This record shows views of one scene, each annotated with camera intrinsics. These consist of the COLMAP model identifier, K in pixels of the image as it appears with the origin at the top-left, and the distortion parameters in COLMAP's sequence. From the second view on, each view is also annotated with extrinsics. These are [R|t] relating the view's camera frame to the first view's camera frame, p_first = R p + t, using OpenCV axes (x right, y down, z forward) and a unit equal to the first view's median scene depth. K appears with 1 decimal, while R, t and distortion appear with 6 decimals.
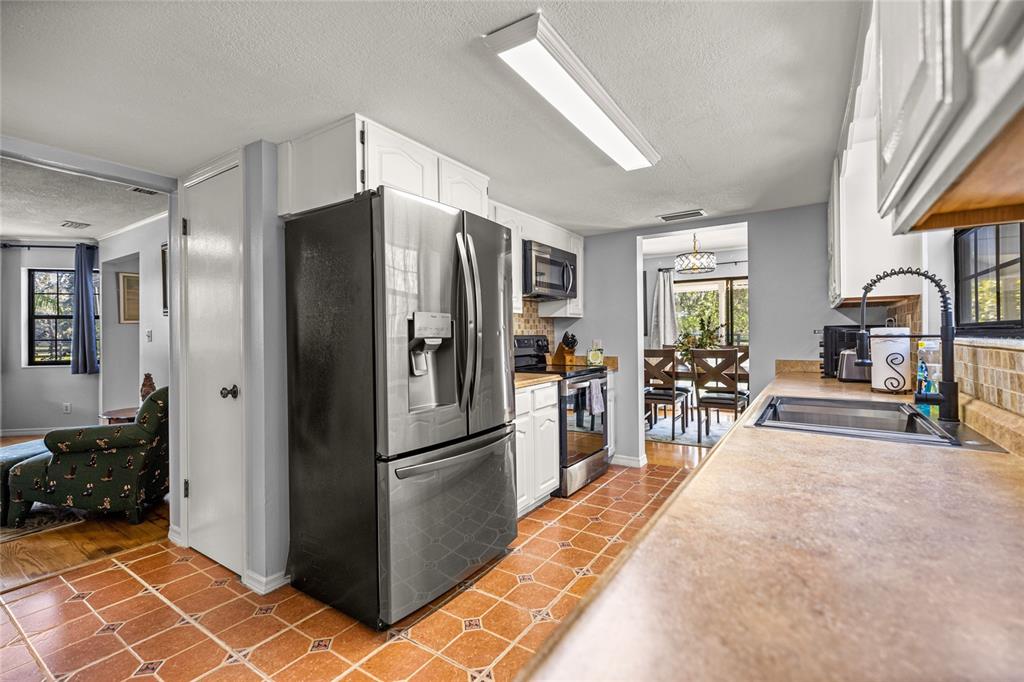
lens RADIAL K [[435.4, 0, 516.6], [0, 435.4, 336.3], [0, 0, 1]] dist [0.004991, -0.000084]
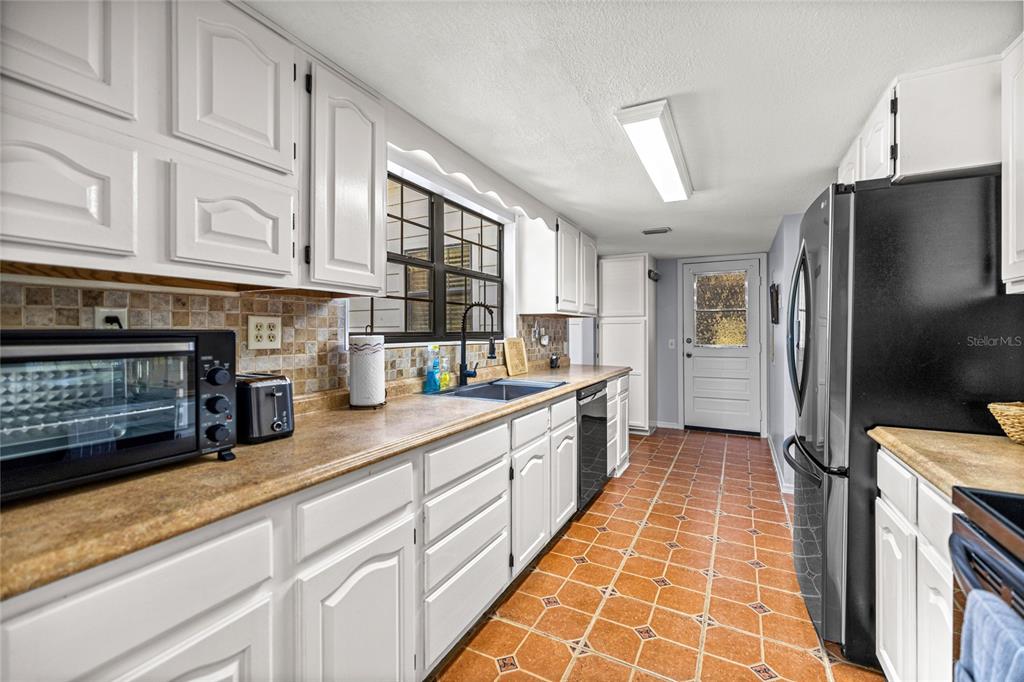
lens RADIAL K [[435.4, 0, 496.3], [0, 435.4, 333.0], [0, 0, 1]] dist [0.004991, -0.000084]
pose [[-0.997569, 0.005801, -0.069449, 0.345641], [0.005289, 0.999957, 0.007558, -0.016618], [0.069490, 0.007173, -0.997557, 1.024916]]
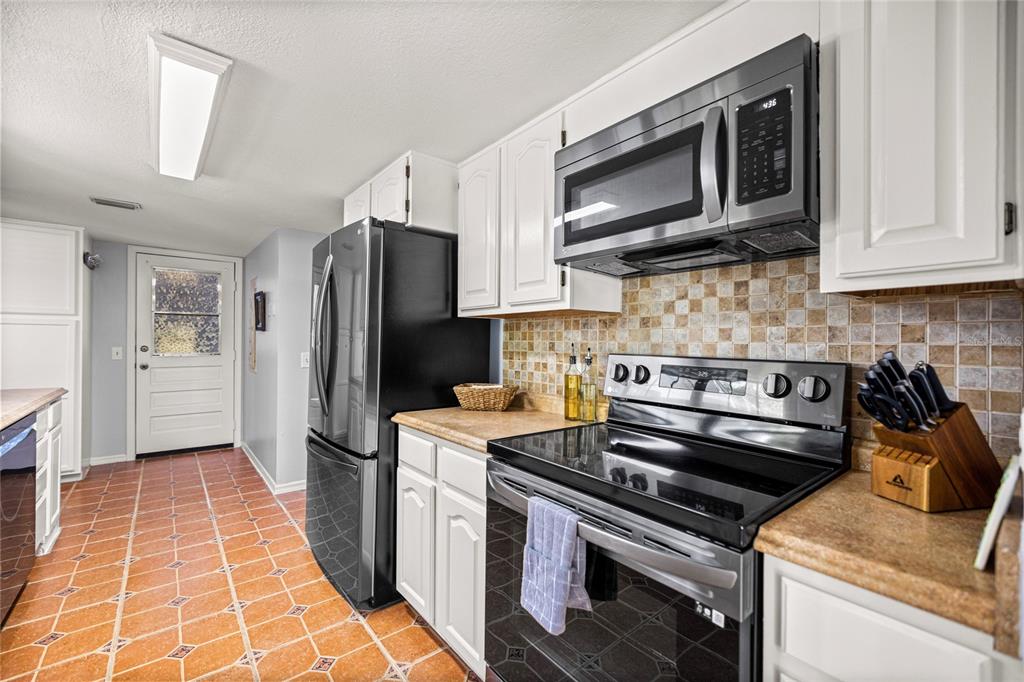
lens RADIAL K [[435.4, 0, 516.0], [0, 435.4, 341.0], [0, 0, 1]] dist [0.004991, -0.000084]
pose [[-0.301657, 0.002650, -0.953413, 0.420174], [-0.011812, 0.999909, 0.006516, -0.016900], [0.953343, 0.013227, -0.301598, 0.940919]]
